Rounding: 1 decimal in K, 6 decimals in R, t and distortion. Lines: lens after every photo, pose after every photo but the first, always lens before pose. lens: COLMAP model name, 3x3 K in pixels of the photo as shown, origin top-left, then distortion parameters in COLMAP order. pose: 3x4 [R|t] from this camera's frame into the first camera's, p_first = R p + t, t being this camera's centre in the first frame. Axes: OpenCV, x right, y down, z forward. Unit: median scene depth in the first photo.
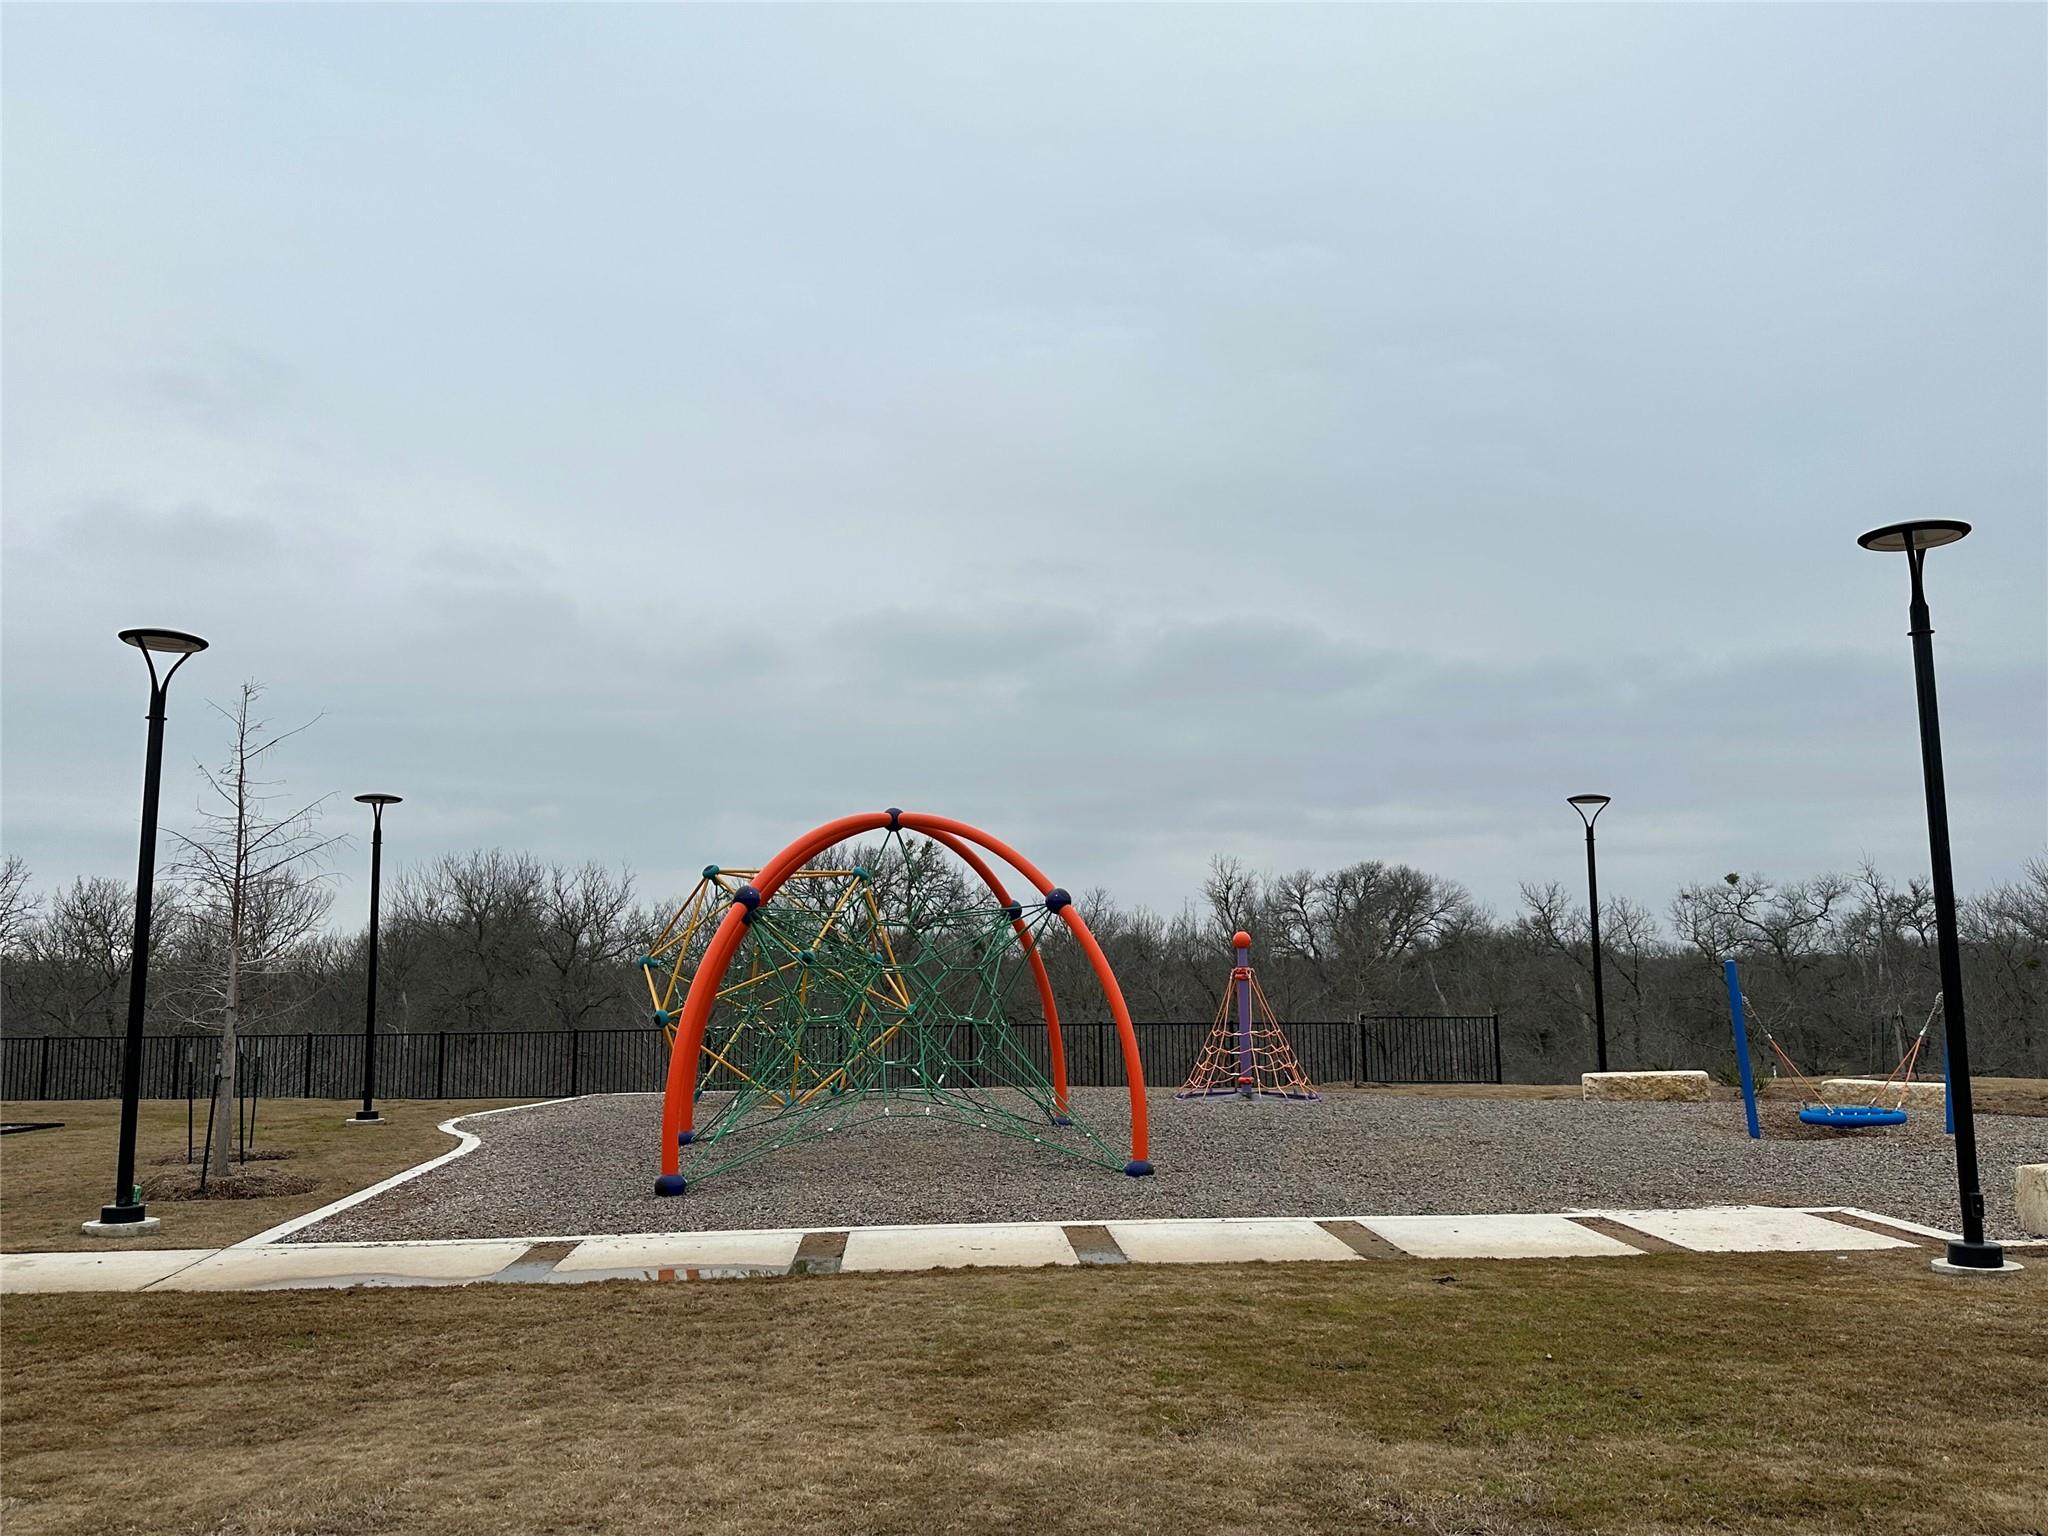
lens RADIAL K [[1609.8, 0, 1024.0], [0, 1609.8, 768.0], [0, 0, 1]] dist [0.149603, -0.255592]
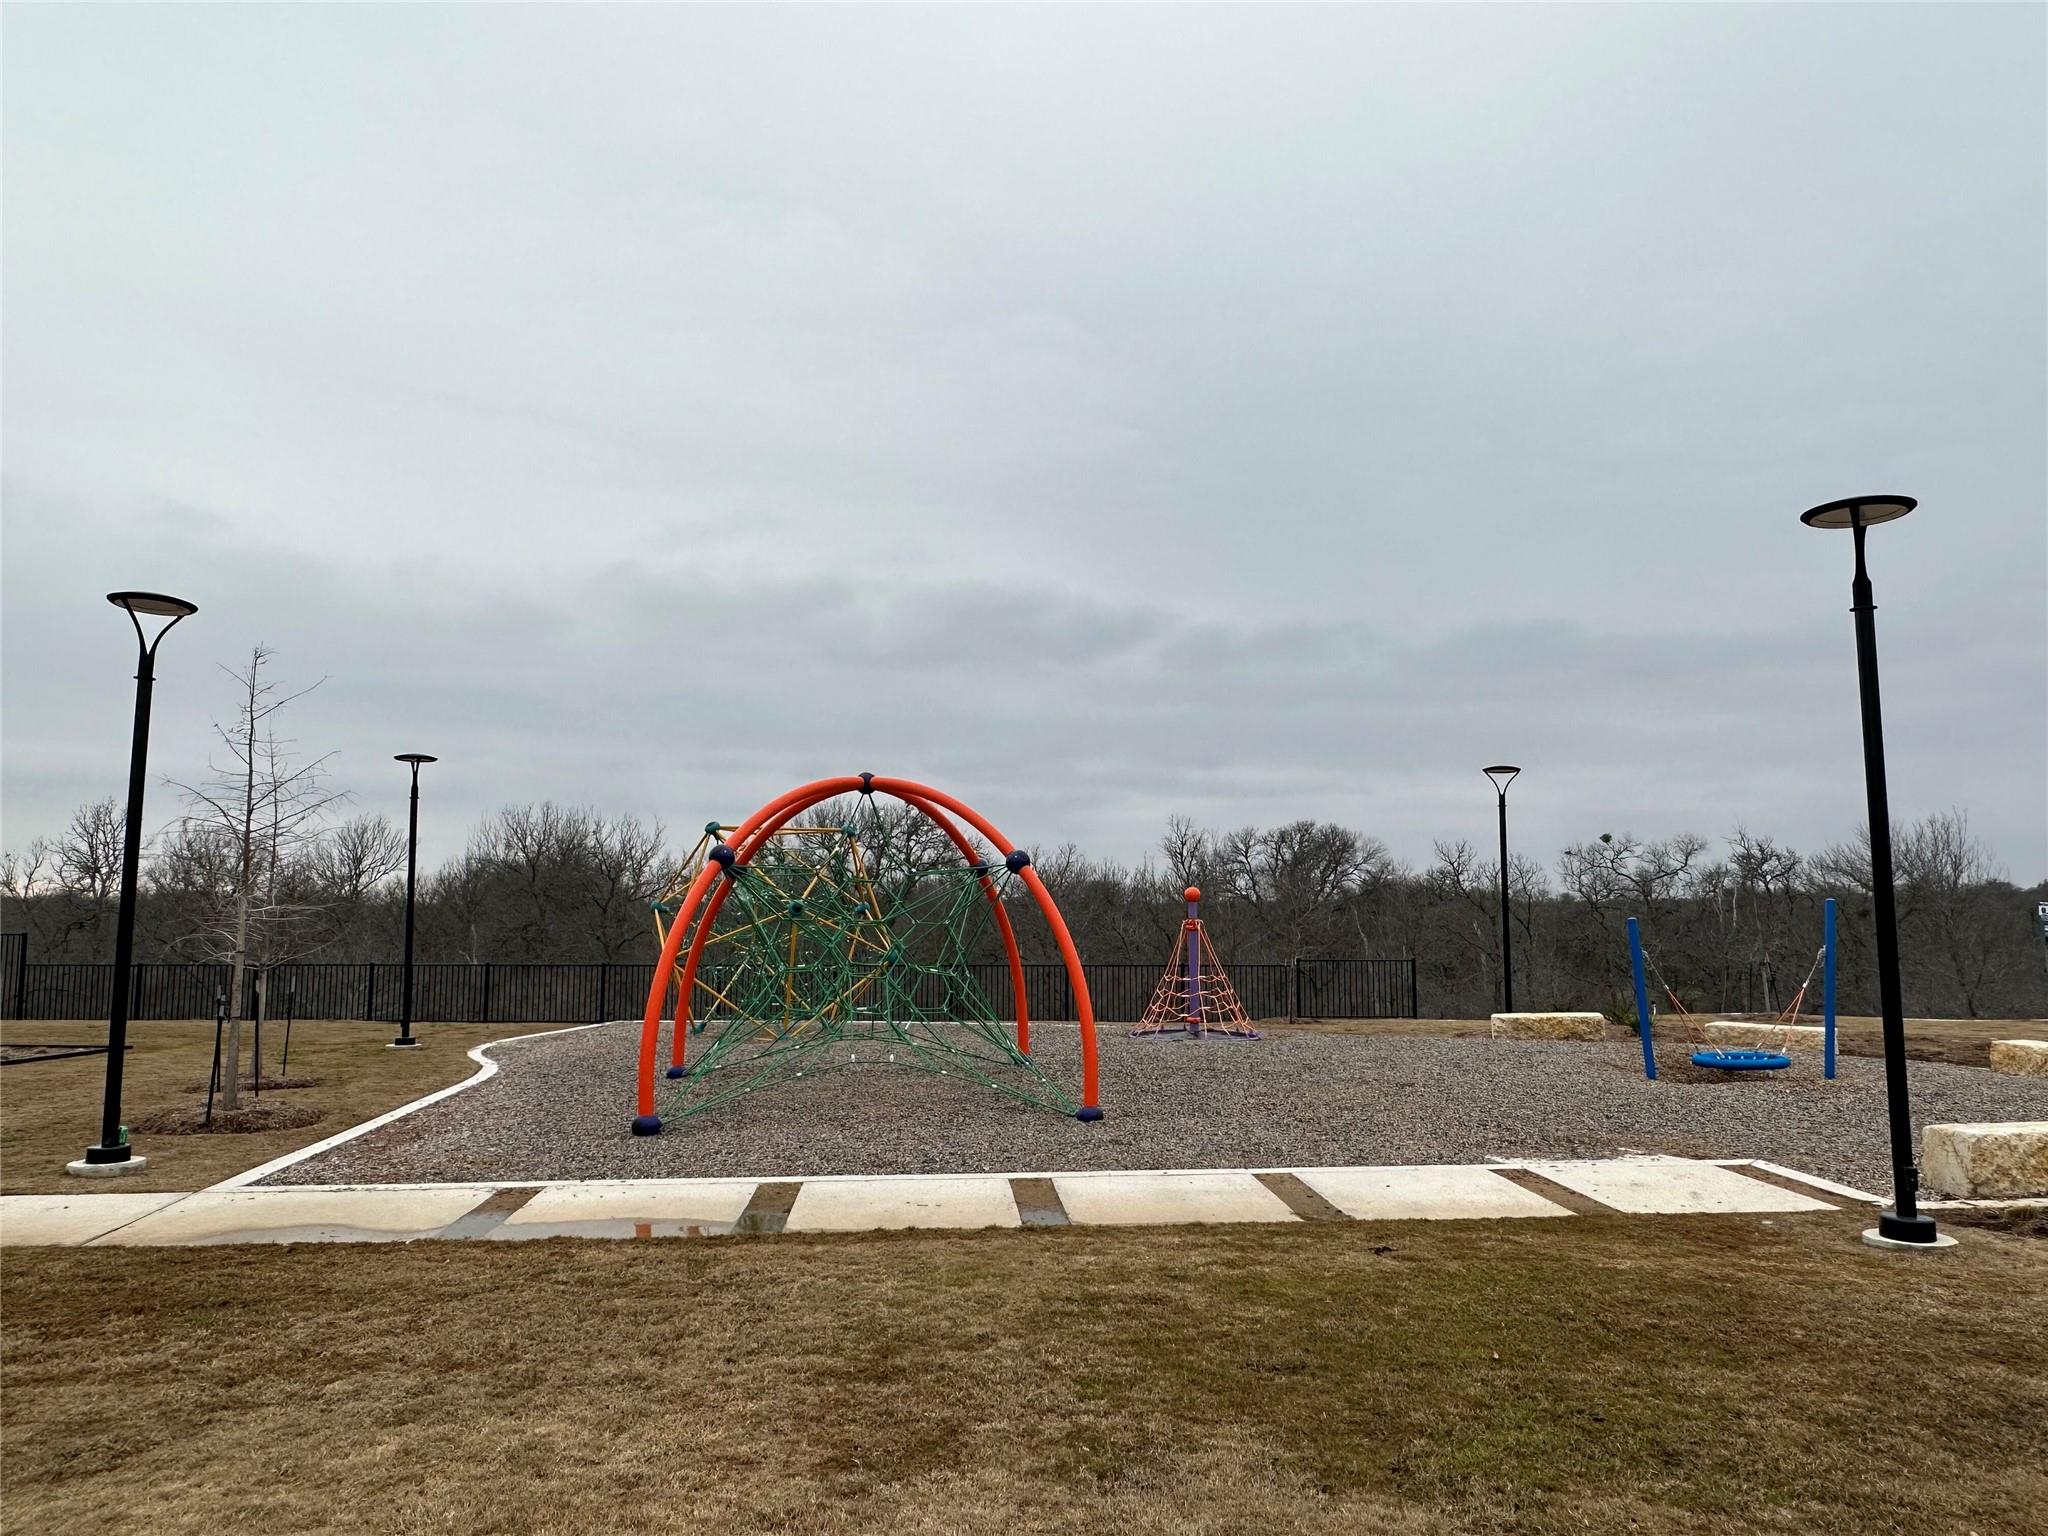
lens RADIAL K [[1346.8, 0, 1024.0], [0, 1346.8, 768.0], [0, 0, 1]] dist [0.008100, 0.000852]
pose [[0.999930, 0.010531, 0.005342, 0.019343], [-0.010646, 0.999703, 0.021943, 0.001420], [-0.005110, -0.021999, 0.999745, 0.114235]]
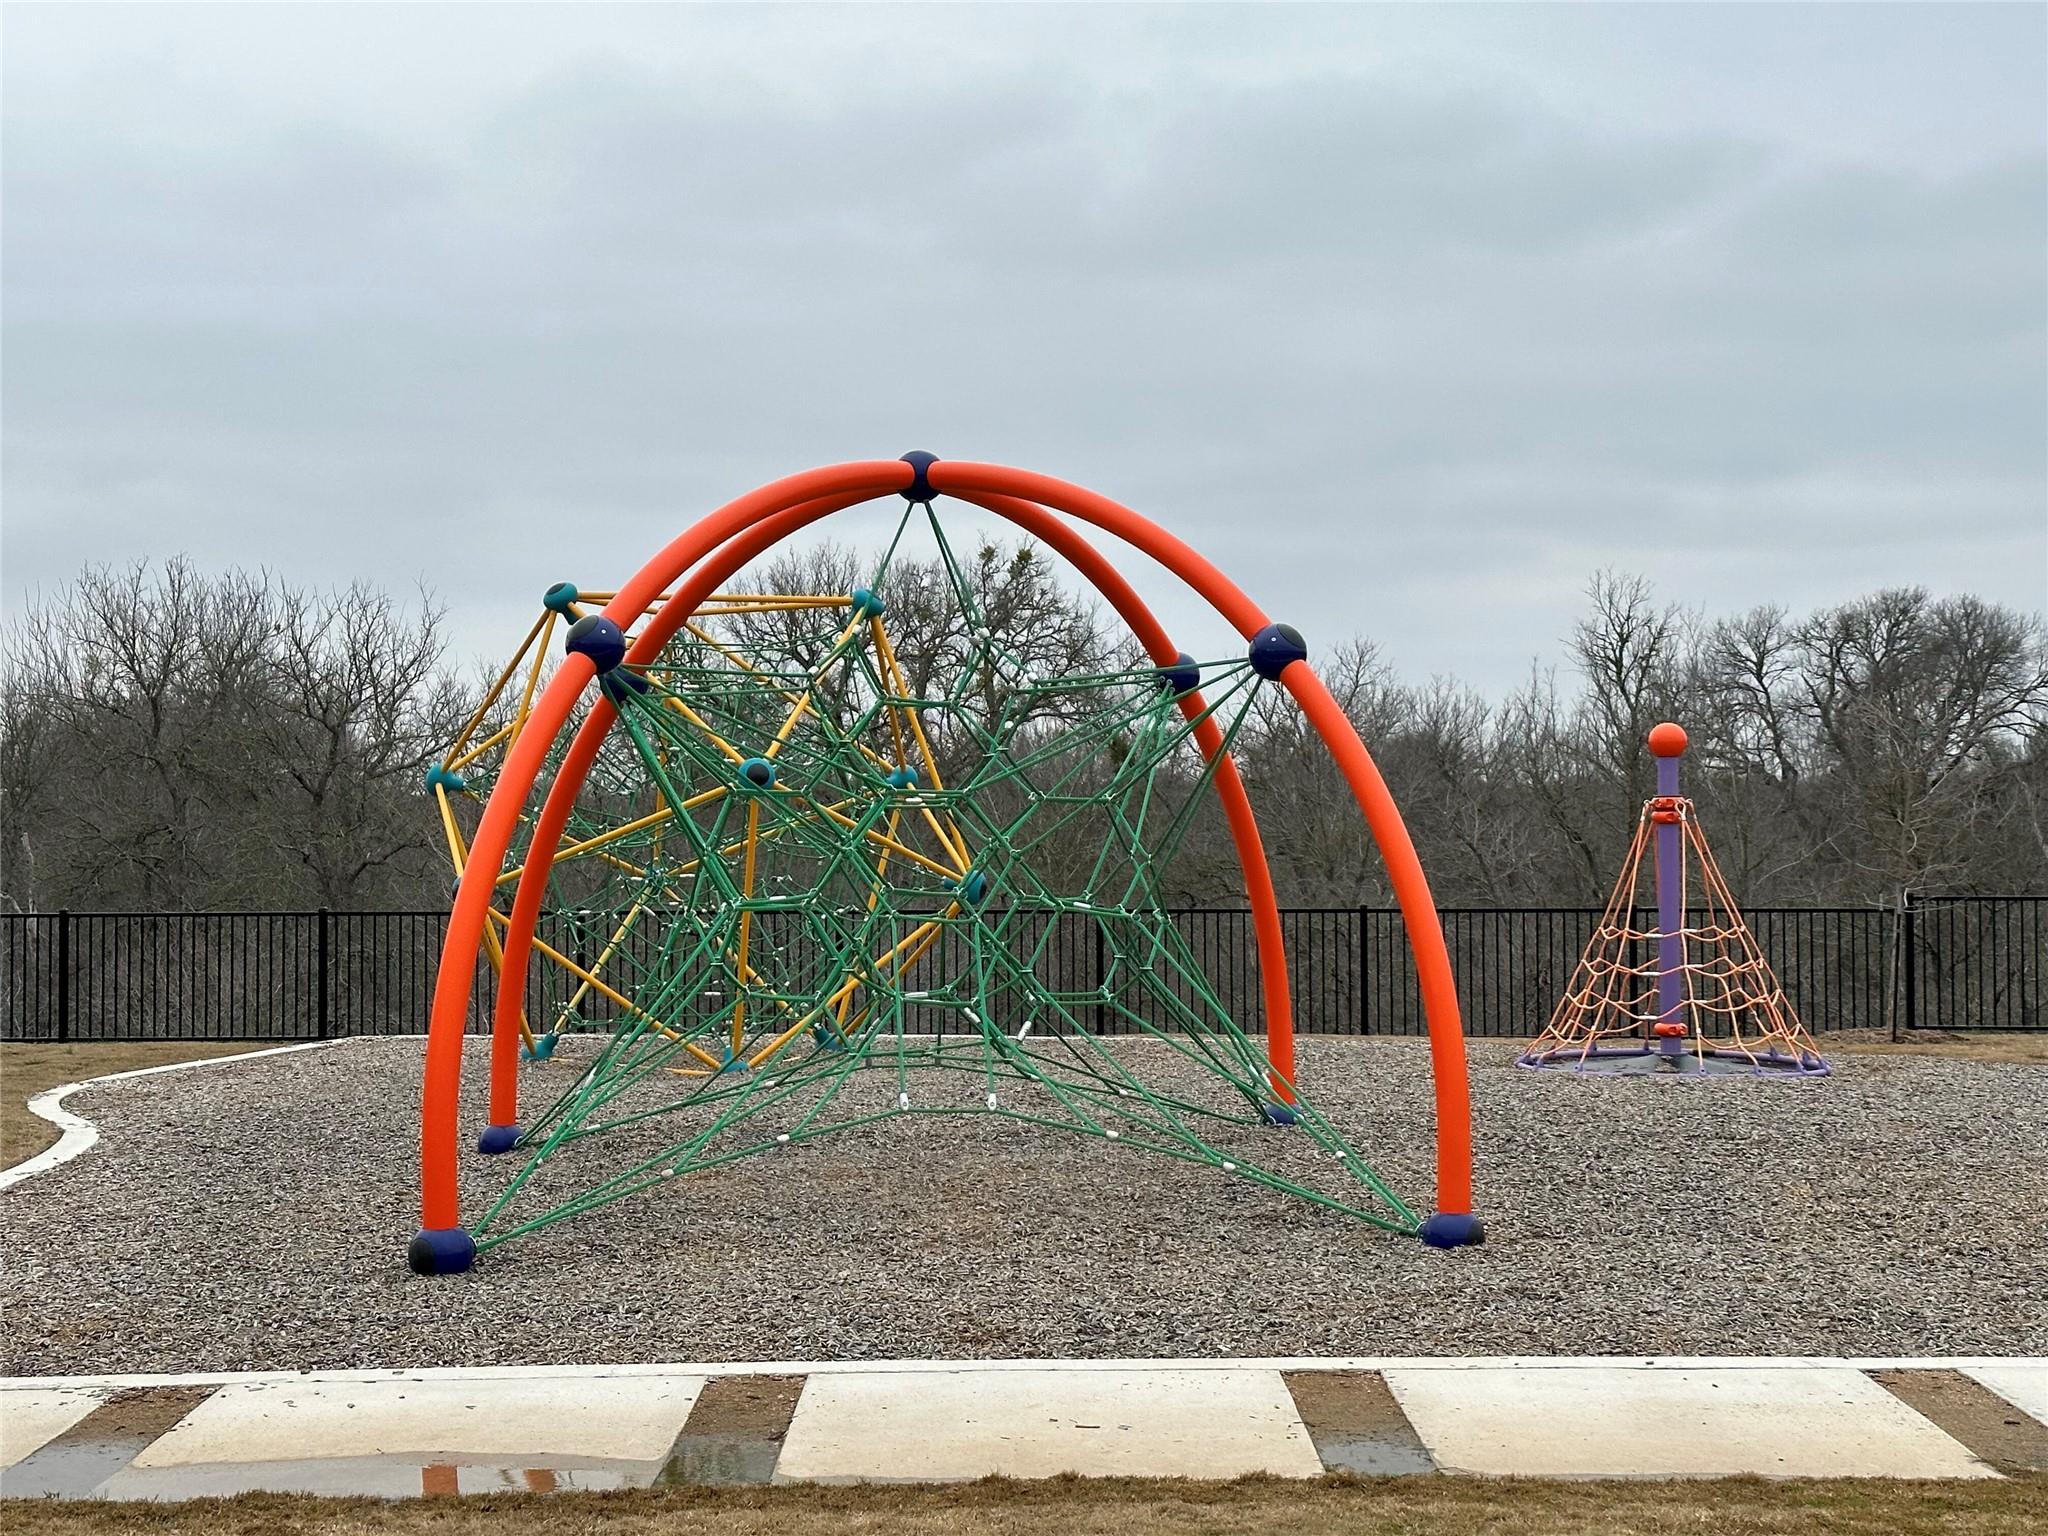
lens RADIAL K [[3020.0, 0, 1024.0], [0, 3020.0, 768.0], [0, 0, 1]] dist [0.150766, -0.088816]
pose [[0.998005, 0.003401, -0.063047, 0.003606], [0.003792, 0.993516, 0.113626, 0.017615], [0.063025, -0.113639, 0.991521, 0.144672]]
